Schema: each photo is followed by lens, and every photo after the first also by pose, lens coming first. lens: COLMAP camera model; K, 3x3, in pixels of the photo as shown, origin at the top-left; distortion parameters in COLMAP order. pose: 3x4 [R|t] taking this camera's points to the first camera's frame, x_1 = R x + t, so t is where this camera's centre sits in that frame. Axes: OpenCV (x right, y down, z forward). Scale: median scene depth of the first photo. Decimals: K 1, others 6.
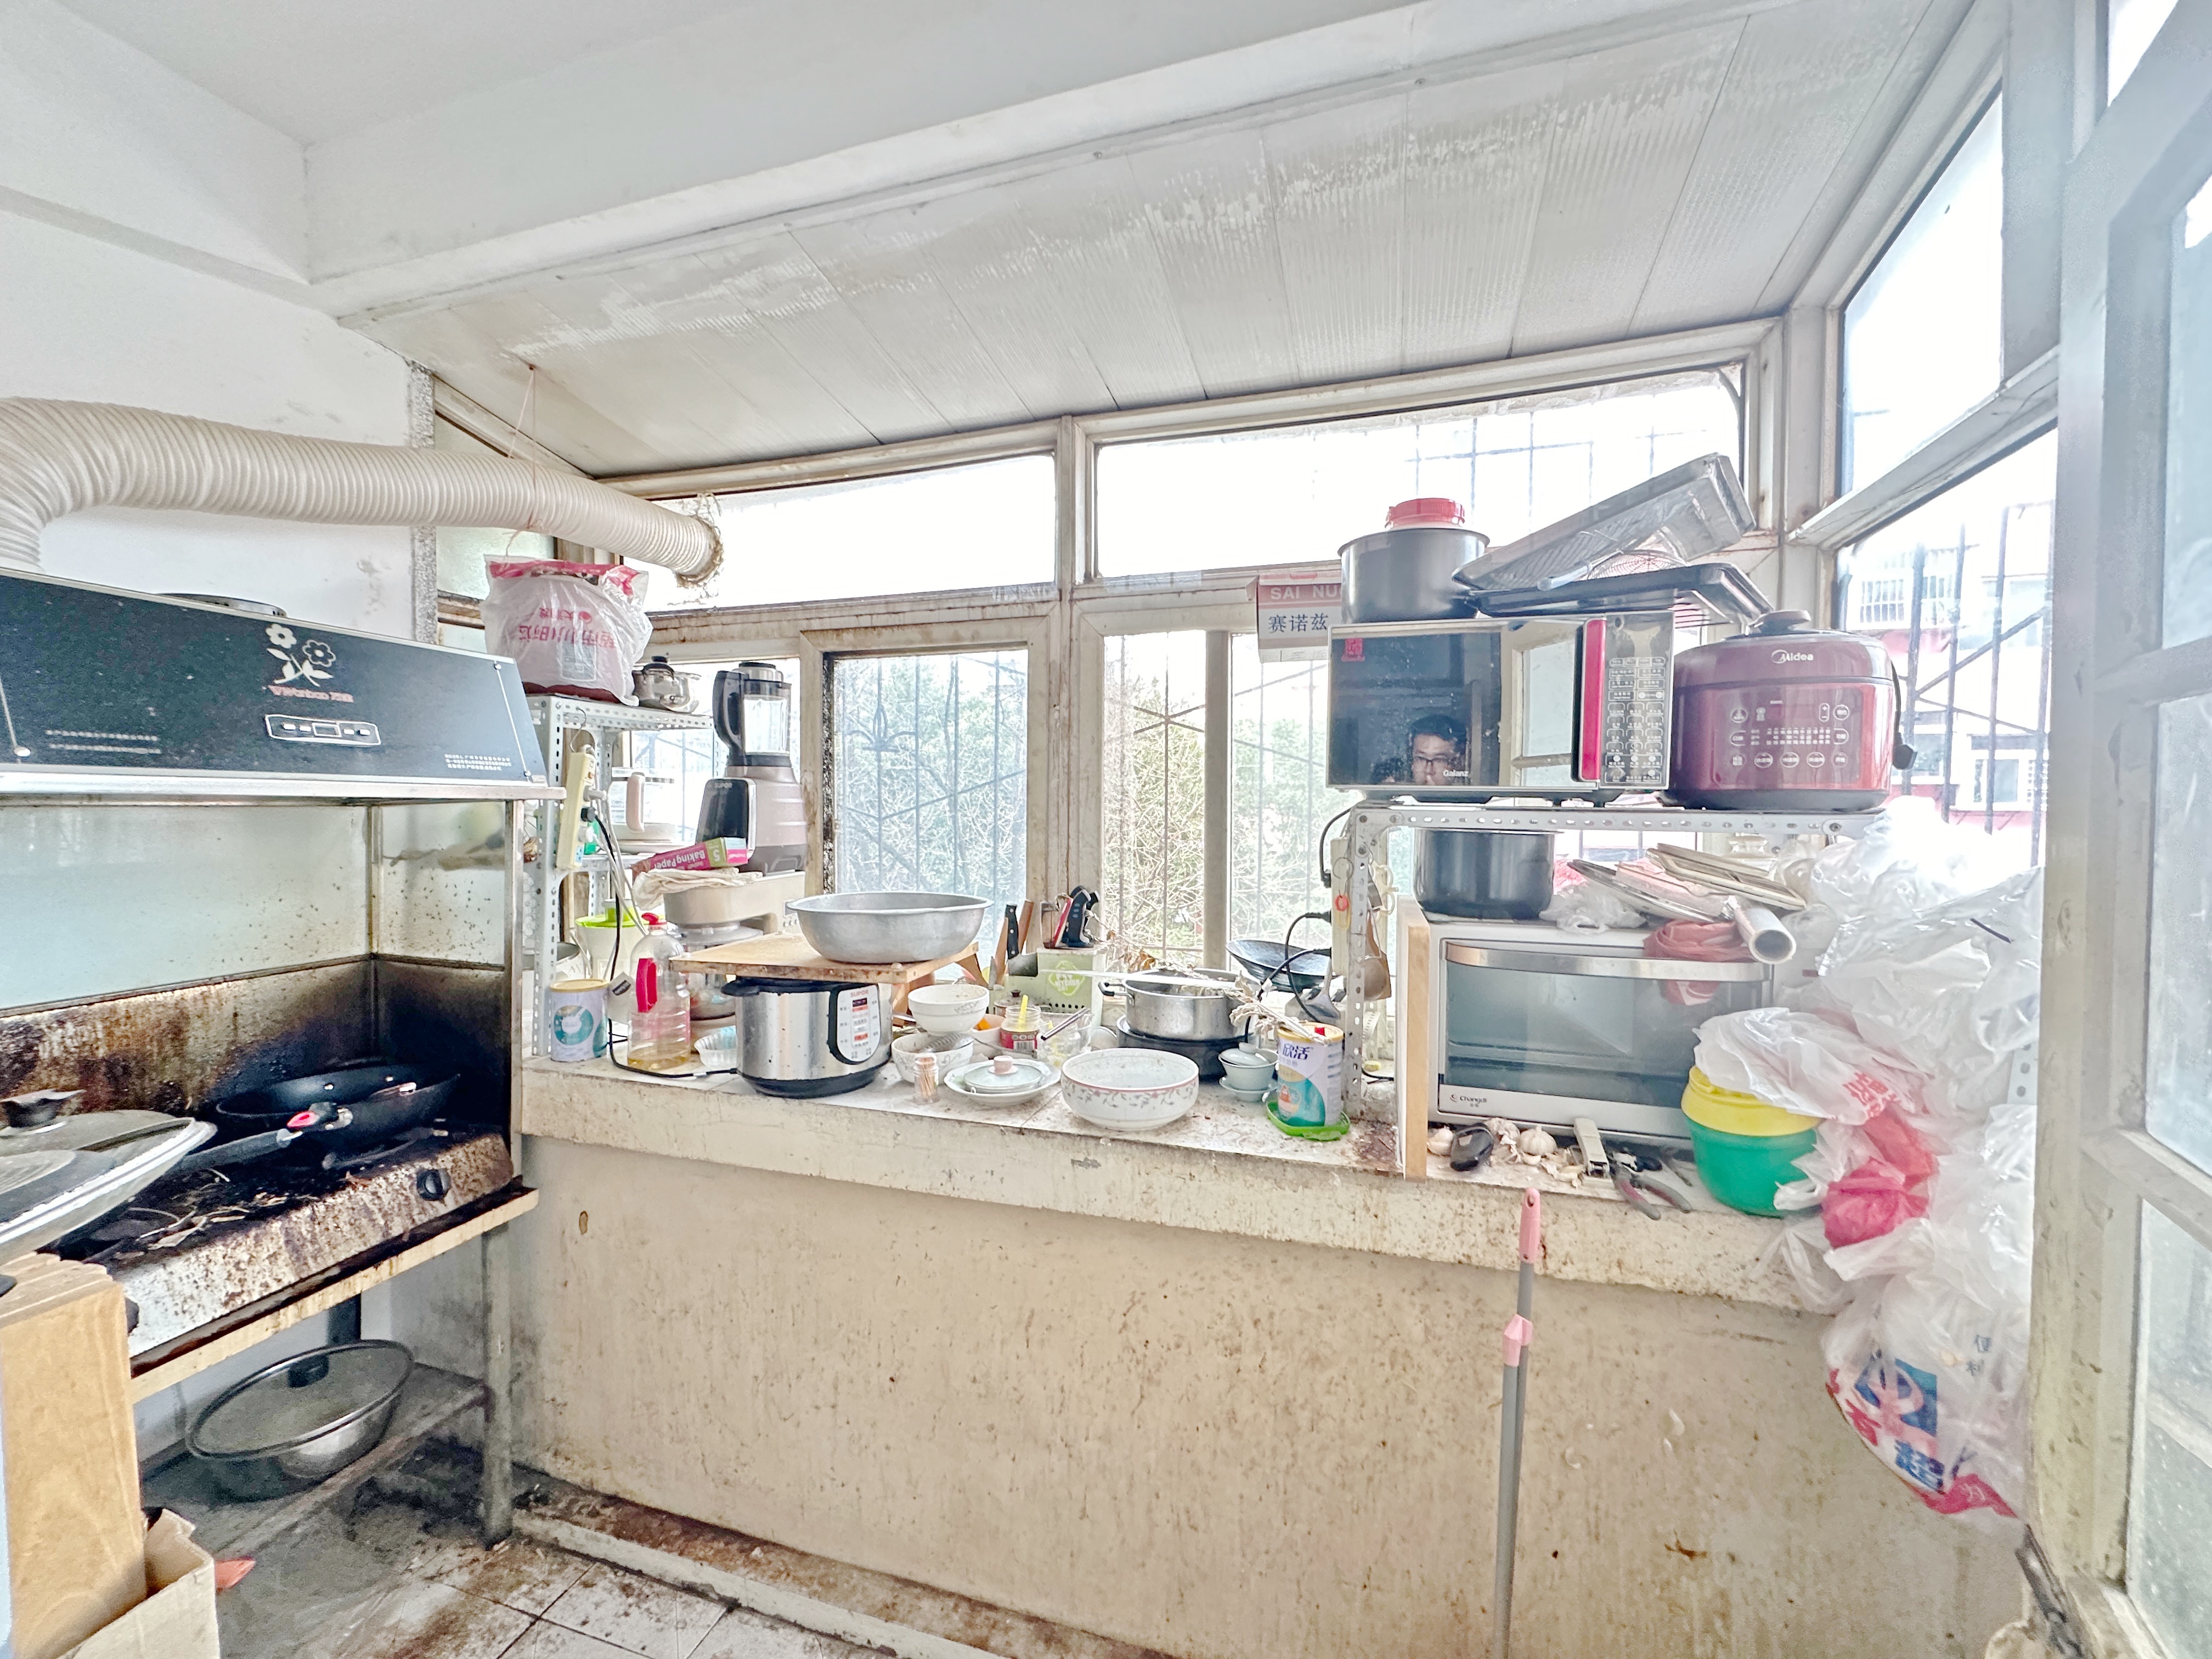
lens RADIAL K [[889.4, 0, 1106.8], [0, 889.4, 827.8], [0, 0, 1]] dist [0.000241, 0.000205]
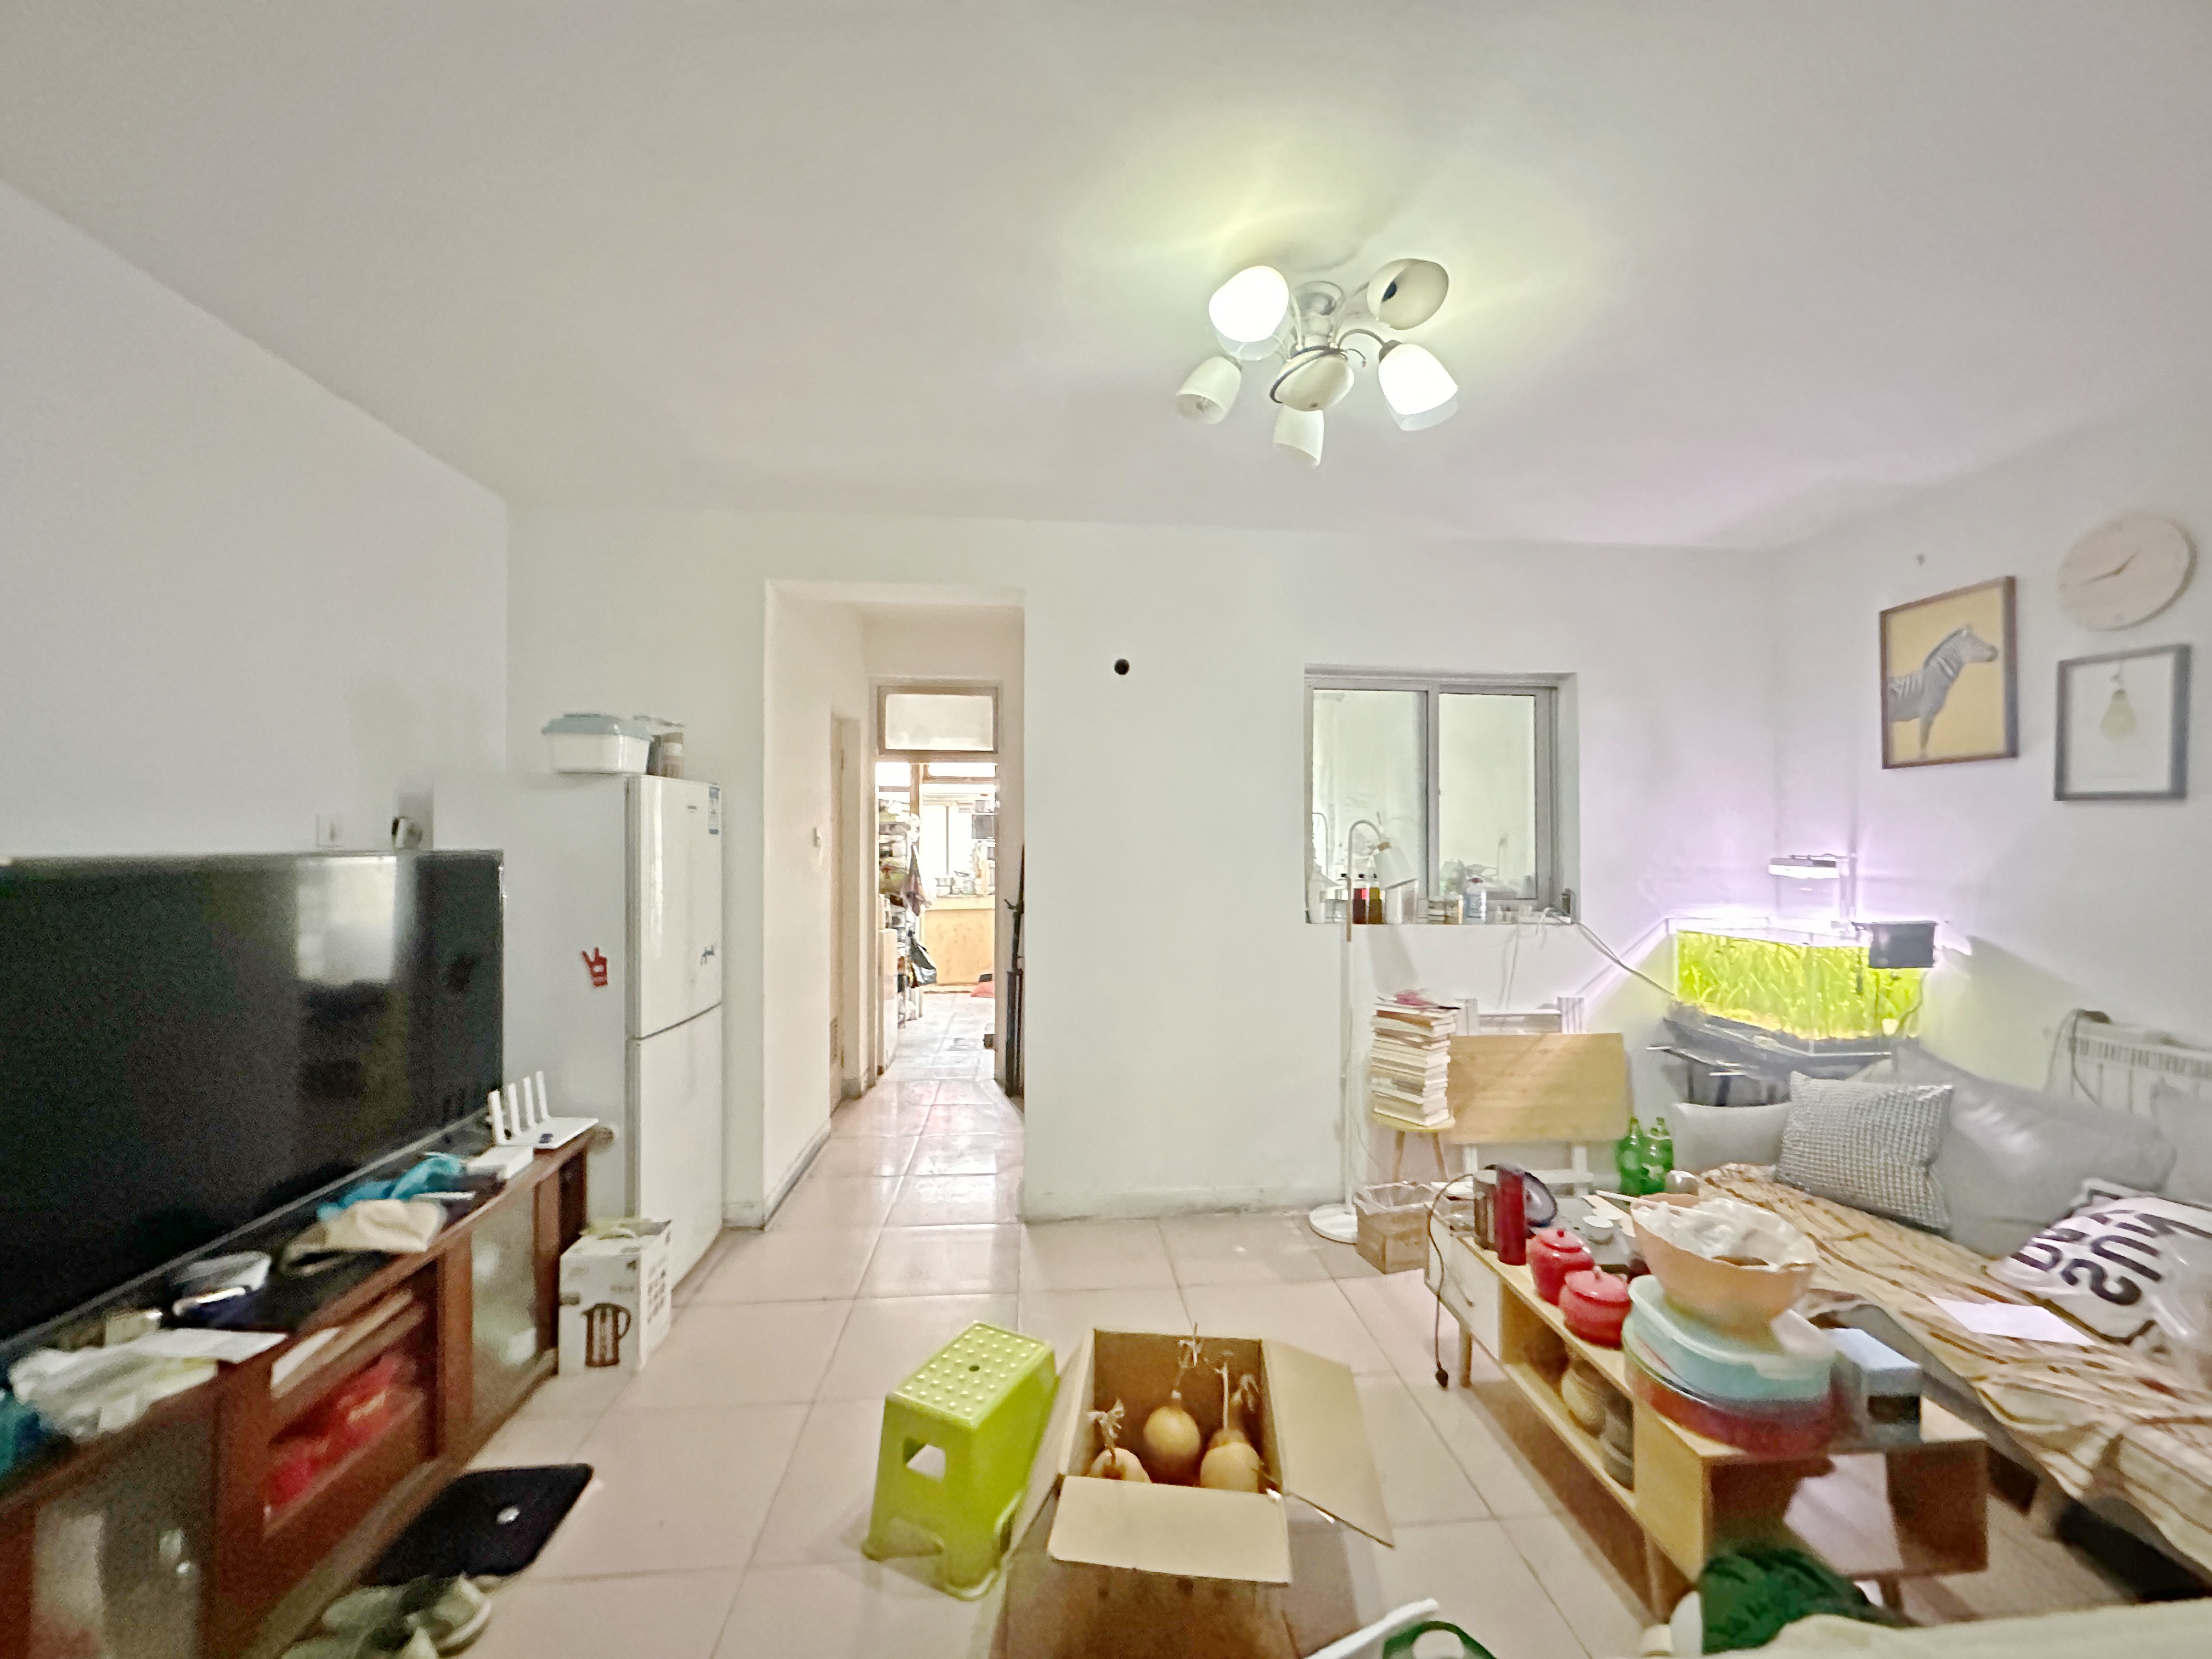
lens RADIAL K [[889.4, 0, 1107.9], [0, 889.4, 833.4], [0, 0, 1]] dist [0.000241, 0.000205]
pose [[0.926286, 0.005397, 0.376783, -1.204252], [0.005576, 0.999592, -0.028024, 0.092445], [-0.376780, 0.028059, 0.925878, -5.140505]]
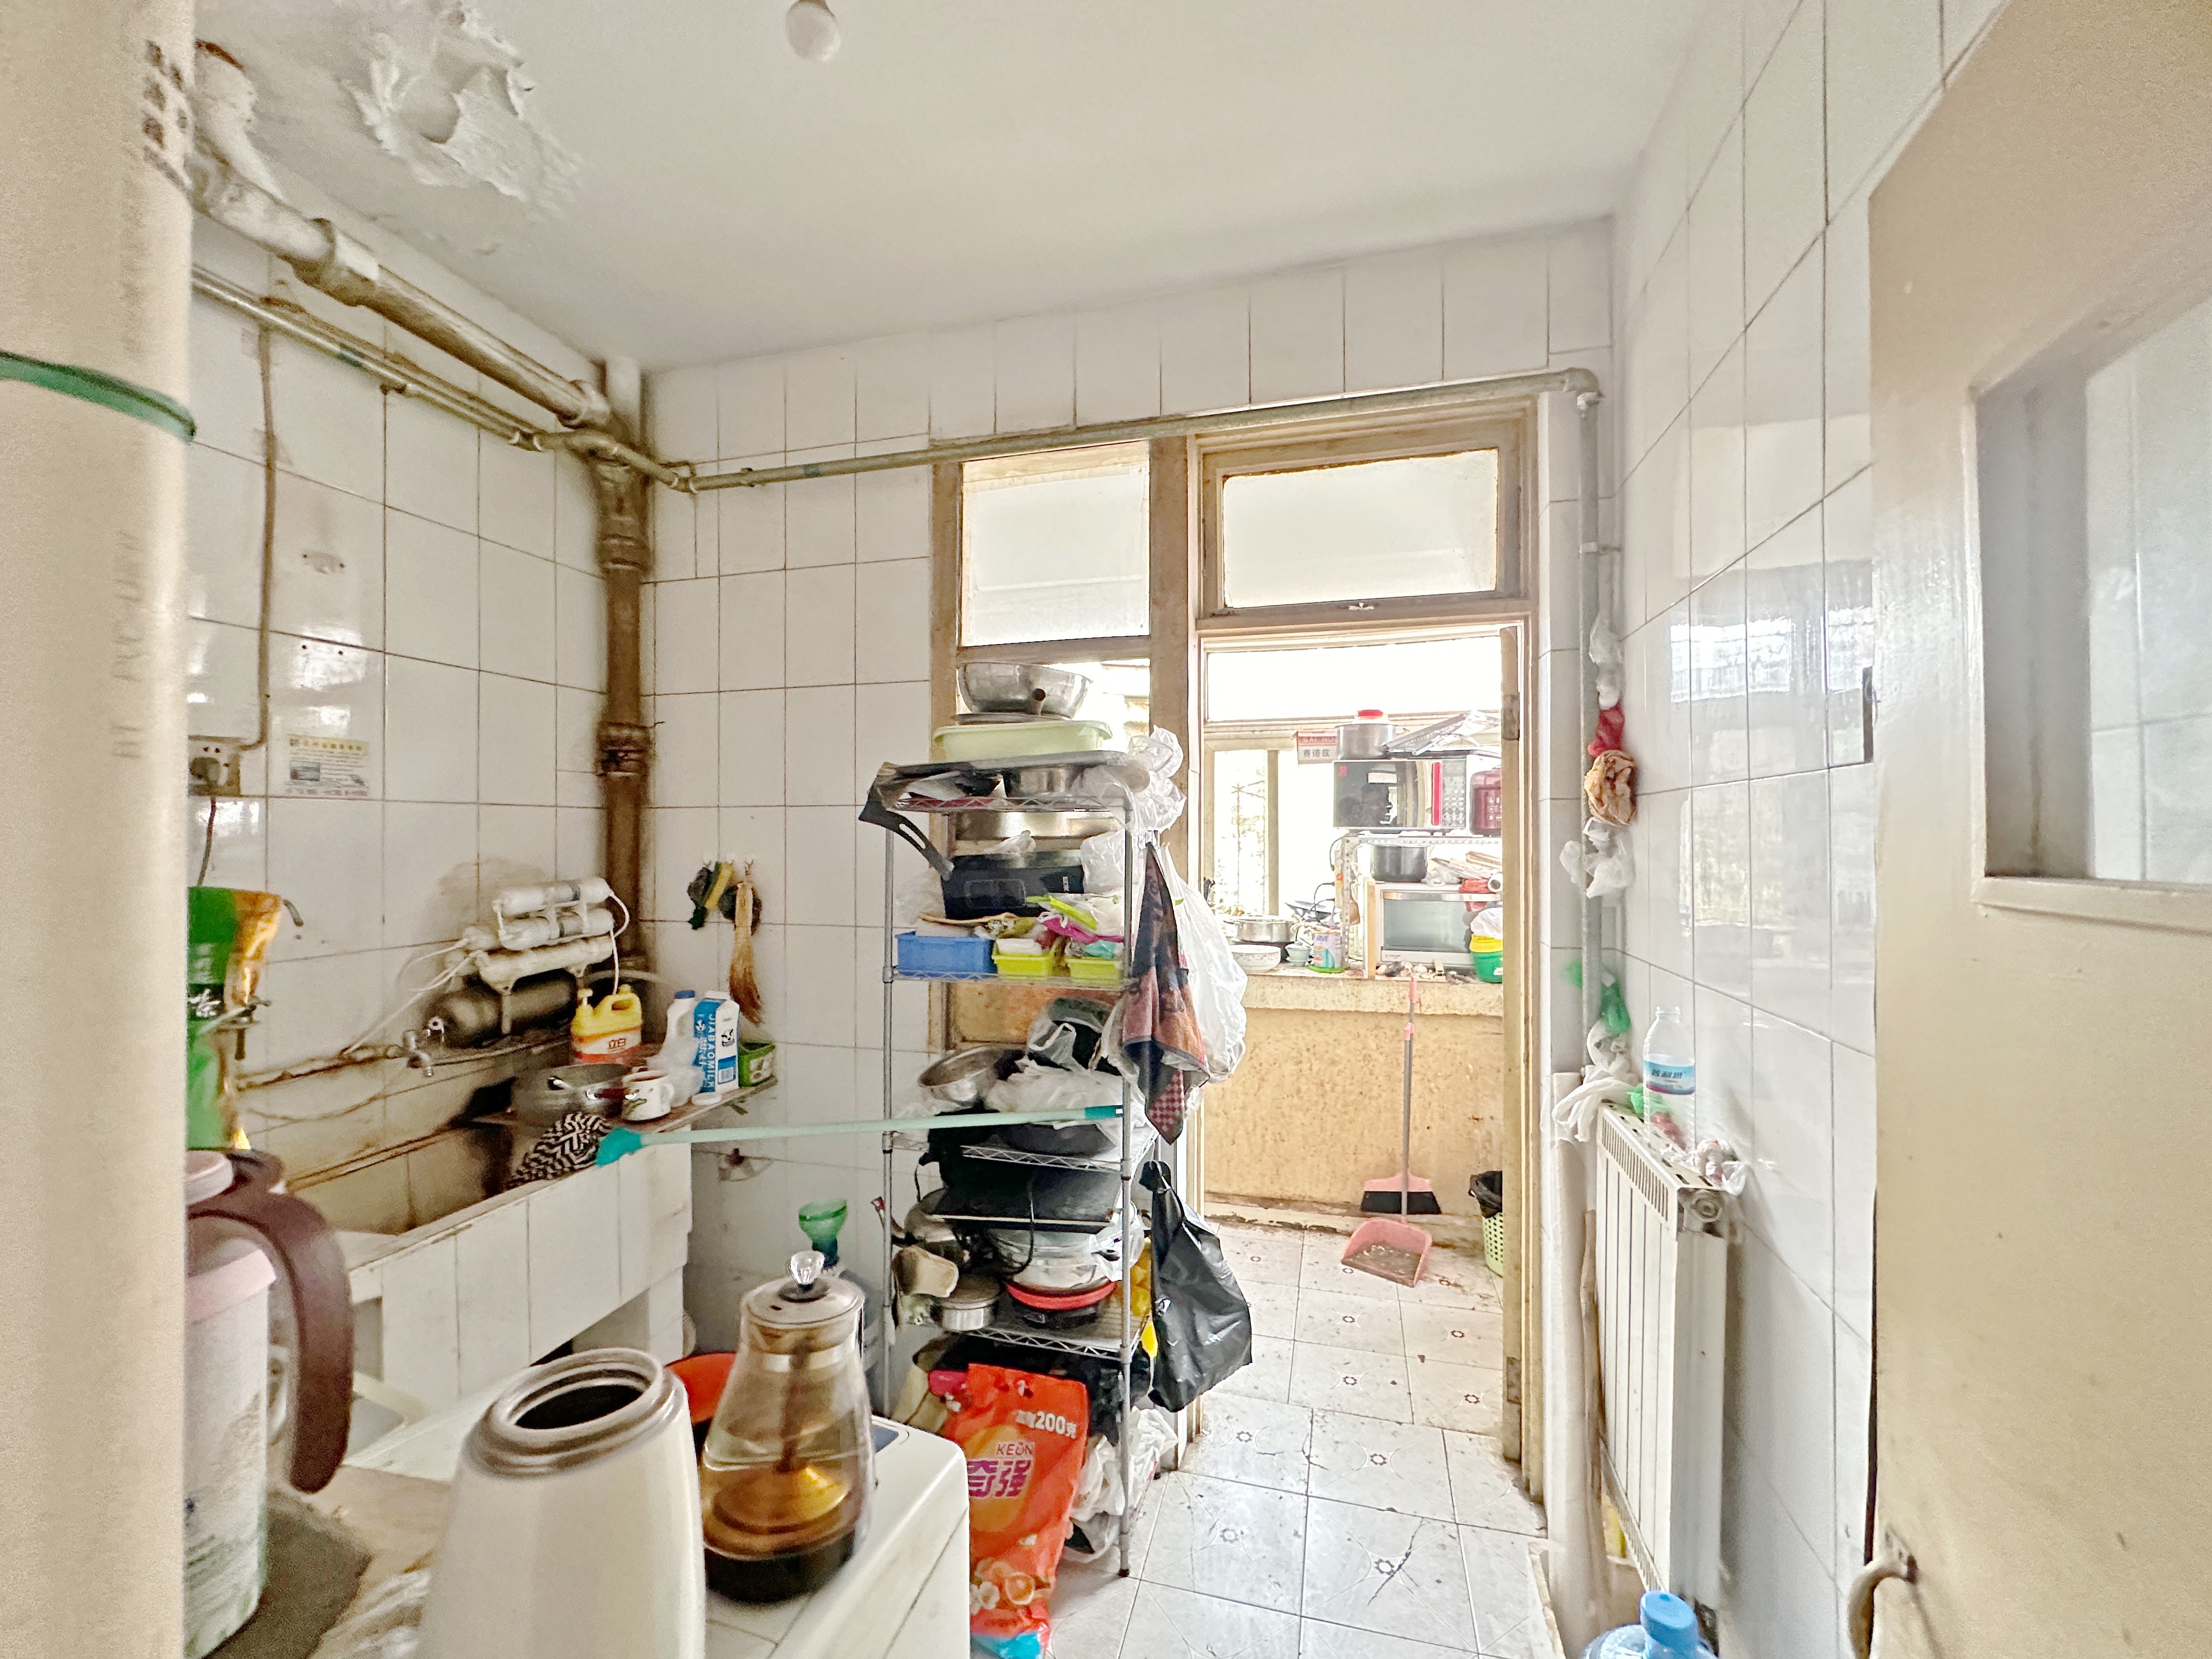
lens RADIAL K [[889.4, 0, 1108.4], [0, 889.4, 832.0], [0, 0, 1]] dist [0.000241, 0.000205]
pose [[0.999245, -0.006843, 0.038251, -0.452370], [0.007980, 0.999528, -0.029651, 0.031999], [-0.038030, 0.029934, 0.998828, -1.379246]]
